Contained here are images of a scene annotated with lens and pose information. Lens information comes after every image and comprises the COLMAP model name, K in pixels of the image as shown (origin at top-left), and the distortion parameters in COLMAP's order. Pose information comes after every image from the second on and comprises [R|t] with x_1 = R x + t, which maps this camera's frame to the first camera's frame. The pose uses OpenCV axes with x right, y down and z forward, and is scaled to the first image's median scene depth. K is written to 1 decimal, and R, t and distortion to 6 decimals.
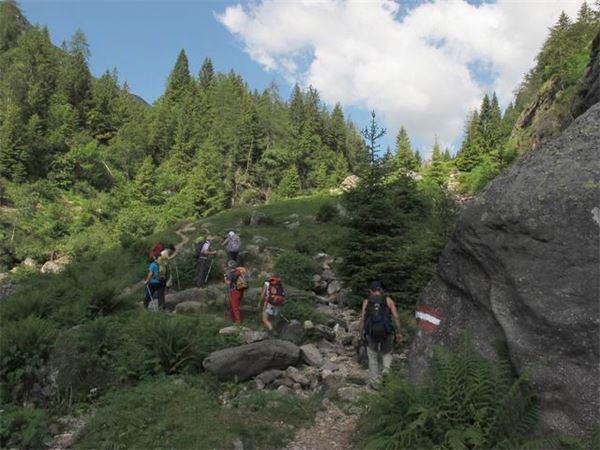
lens RADIAL K [[533.2, 0, 299.1], [0, 533.2, 206.1], [0, 0, 1]] dist [-0.075863, 0.008743]
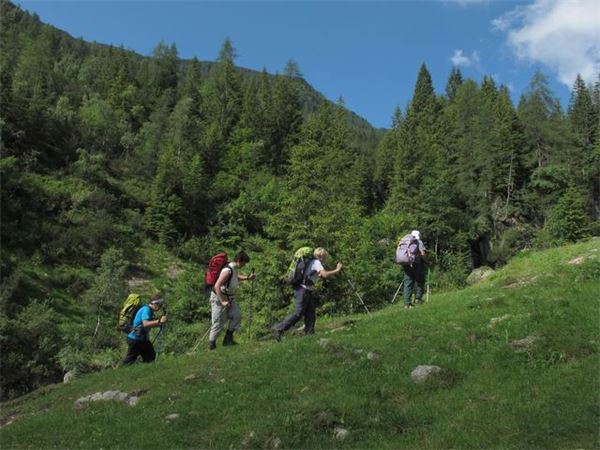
lens RADIAL K [[533.2, 0, 299.1], [0, 533.2, 206.1], [0, 0, 1]] dist [-0.075863, 0.008743]
pose [[0.856326, -0.097122, -0.507221, 0.015881], [0.056824, 0.993913, -0.094379, -0.009648], [0.513300, 0.051997, 0.856633, 0.266715]]
